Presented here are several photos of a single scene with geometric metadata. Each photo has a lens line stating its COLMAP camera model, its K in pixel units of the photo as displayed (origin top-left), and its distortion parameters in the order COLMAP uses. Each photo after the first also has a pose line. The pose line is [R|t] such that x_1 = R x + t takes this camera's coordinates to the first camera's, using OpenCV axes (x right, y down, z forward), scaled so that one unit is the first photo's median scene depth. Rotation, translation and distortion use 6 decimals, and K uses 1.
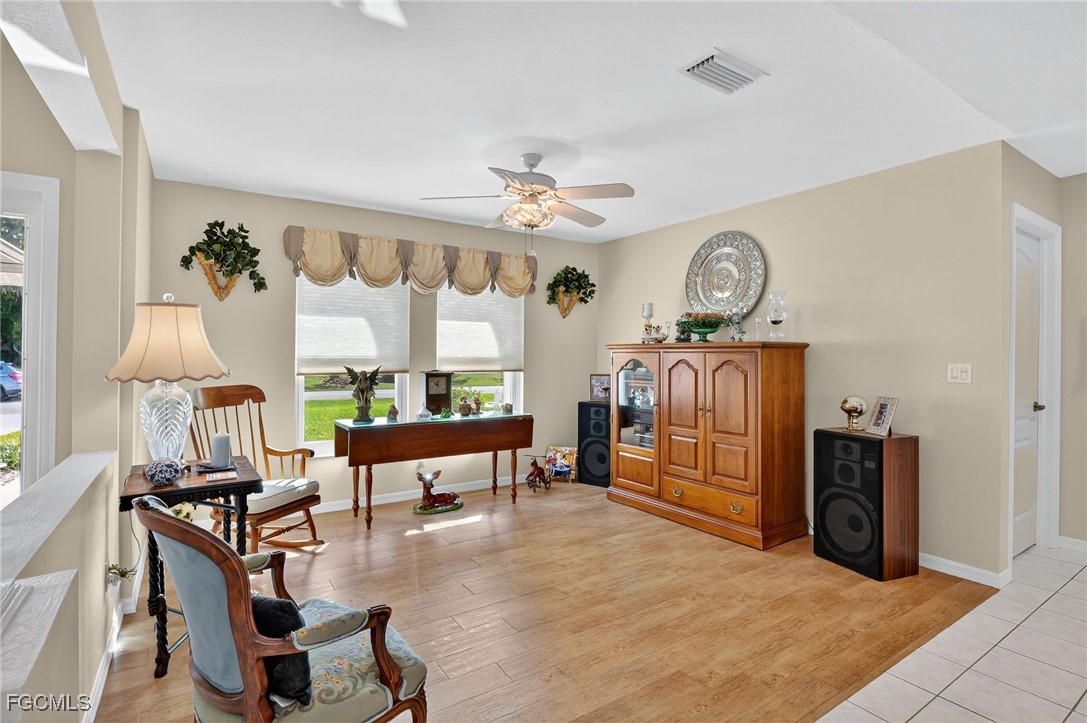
lens RADIAL K [[527.4, 0, 545.3], [0, 527.4, 351.1], [0, 0, 1]] dist [-0.017541, -0.002927]
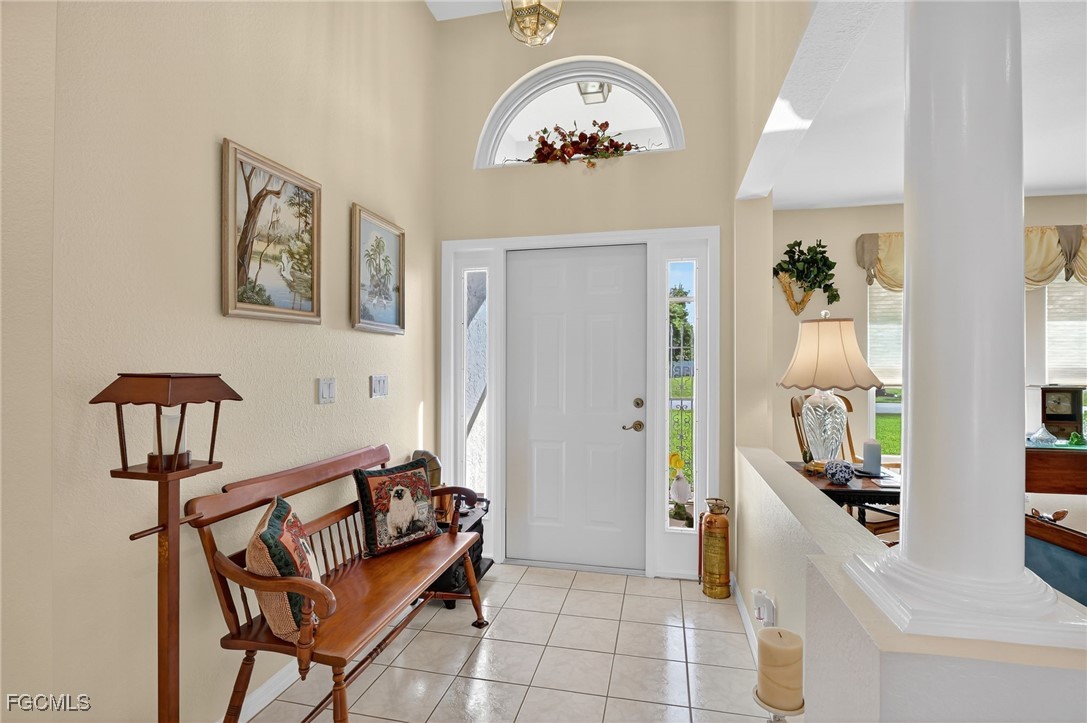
lens RADIAL K [[527.4, 0, 540.6], [0, 527.4, 359.8], [0, 0, 1]] dist [-0.017541, -0.002927]
pose [[0.681782, -0.010449, -0.731480, -0.192421], [0.007746, 0.999945, -0.007064, -0.001159], [0.731514, -0.000850, 0.681826, -0.118022]]
